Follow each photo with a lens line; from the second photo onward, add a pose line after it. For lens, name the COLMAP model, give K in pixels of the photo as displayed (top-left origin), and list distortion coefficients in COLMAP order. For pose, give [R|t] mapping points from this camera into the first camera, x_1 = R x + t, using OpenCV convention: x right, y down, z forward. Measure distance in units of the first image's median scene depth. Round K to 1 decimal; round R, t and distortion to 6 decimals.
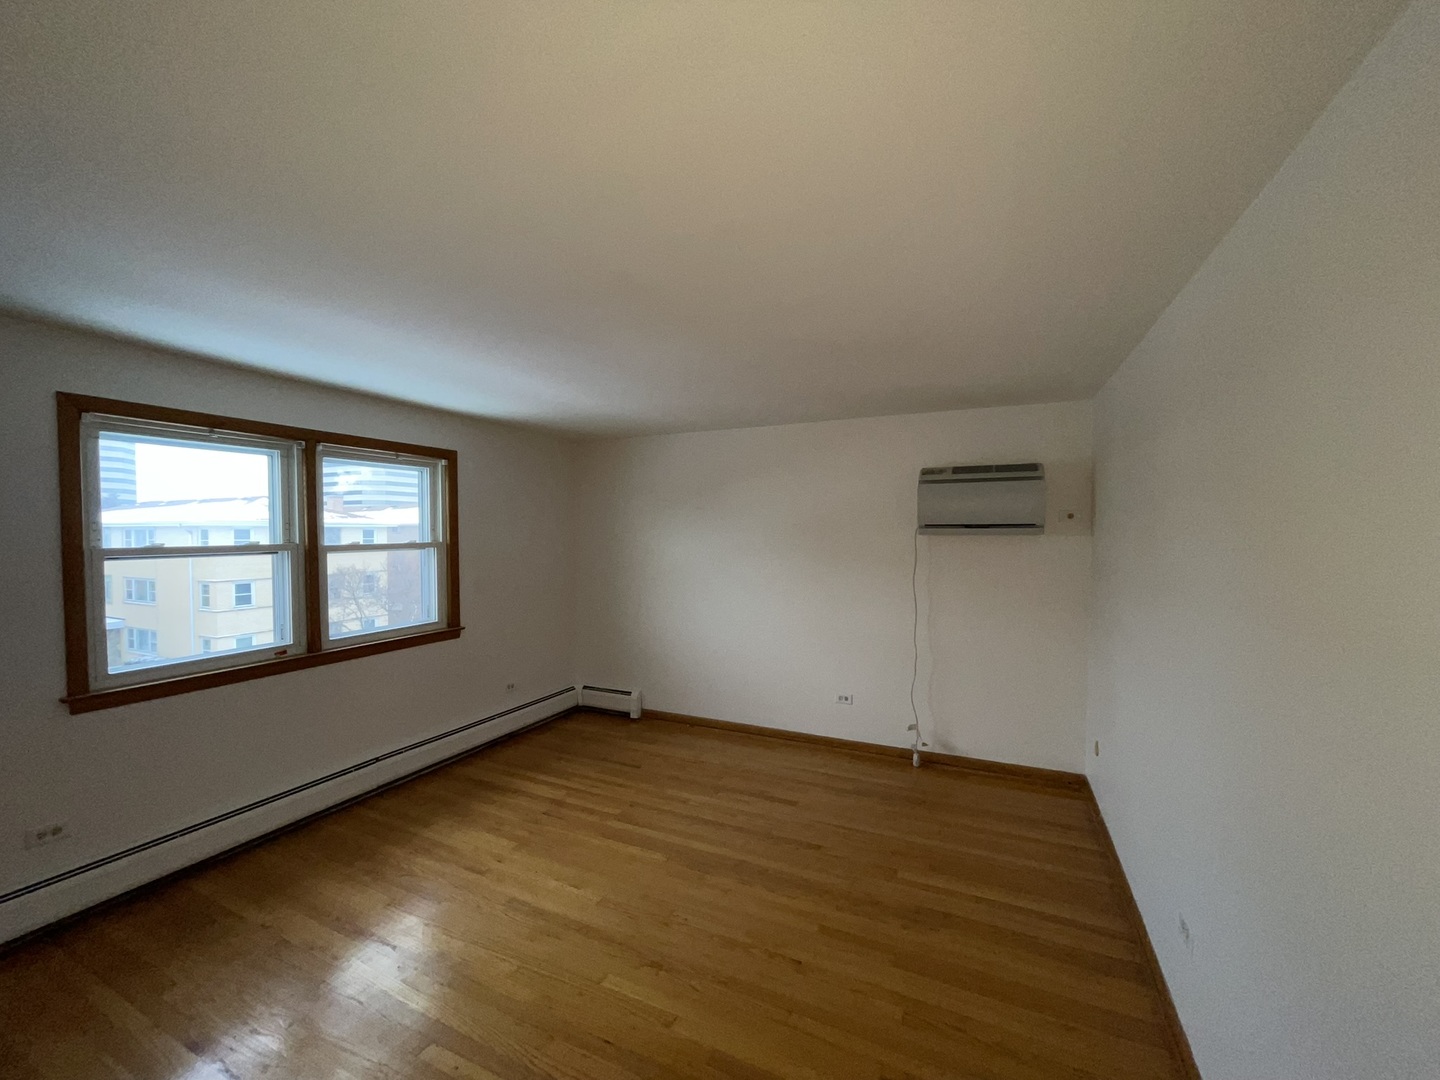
lens RADIAL K [[582.2, 0, 707.5], [0, 582.2, 546.7], [0, 0, 1]] dist [-0.002776, 0.001876]
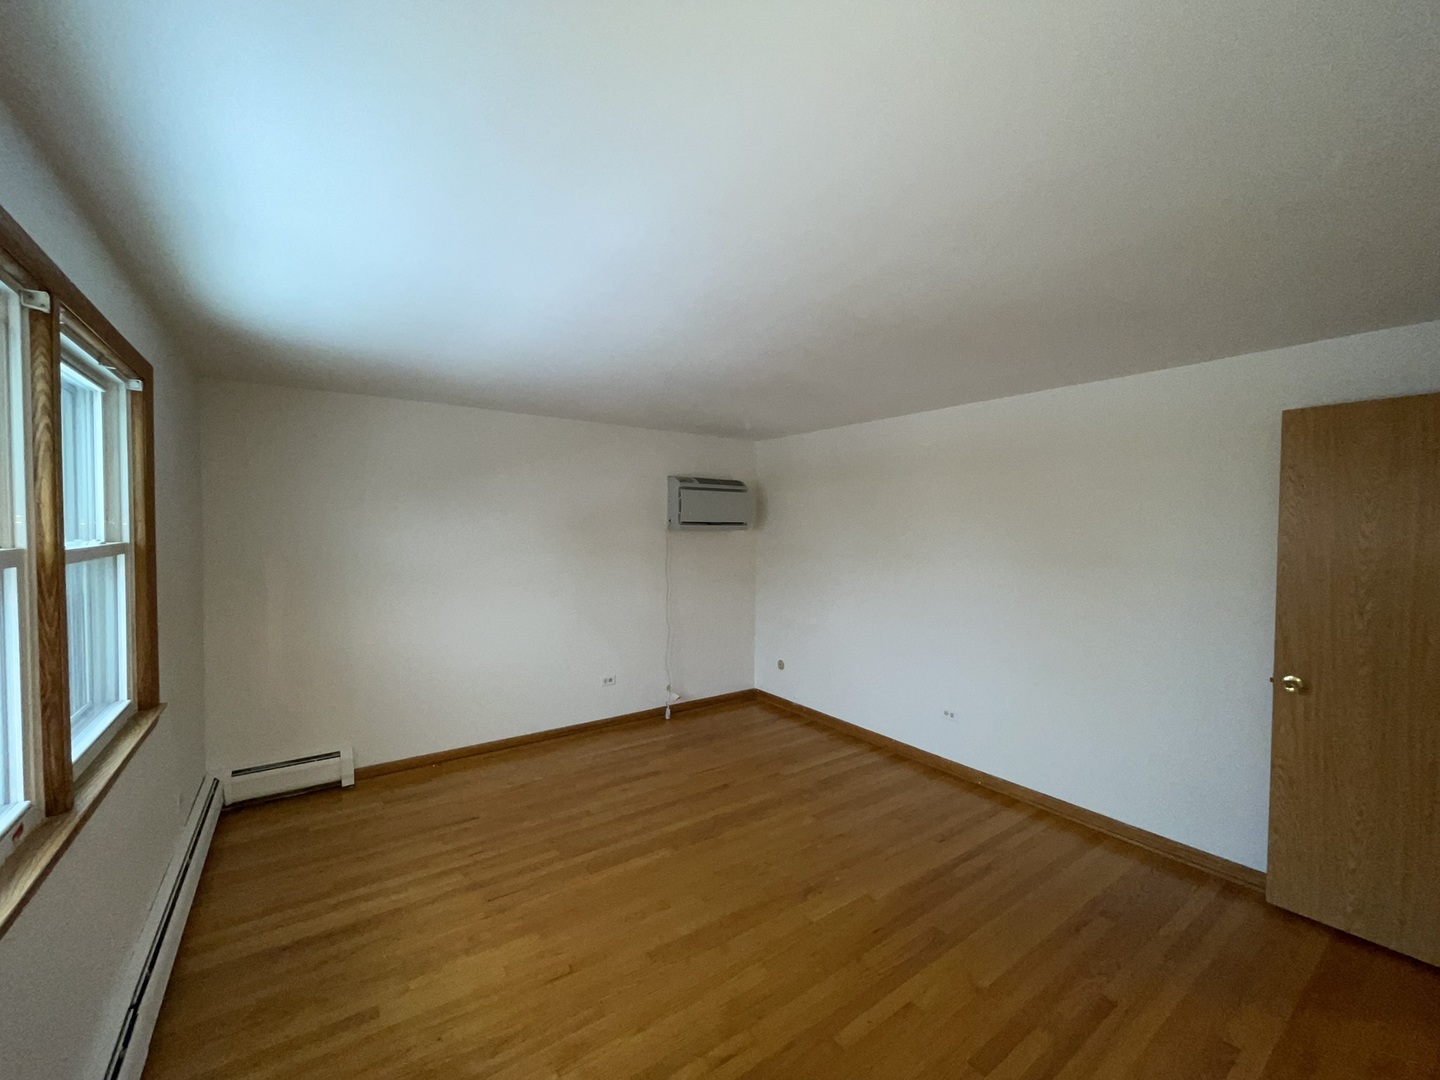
lens RADIAL K [[582.2, 0, 712.5], [0, 582.2, 545.6], [0, 0, 1]] dist [-0.002776, 0.001876]
pose [[0.489334, -0.021434, 0.871833, -0.690797], [0.020281, 0.999707, 0.013195, -0.001959], [-0.871861, 0.011225, 0.489625, 0.333799]]
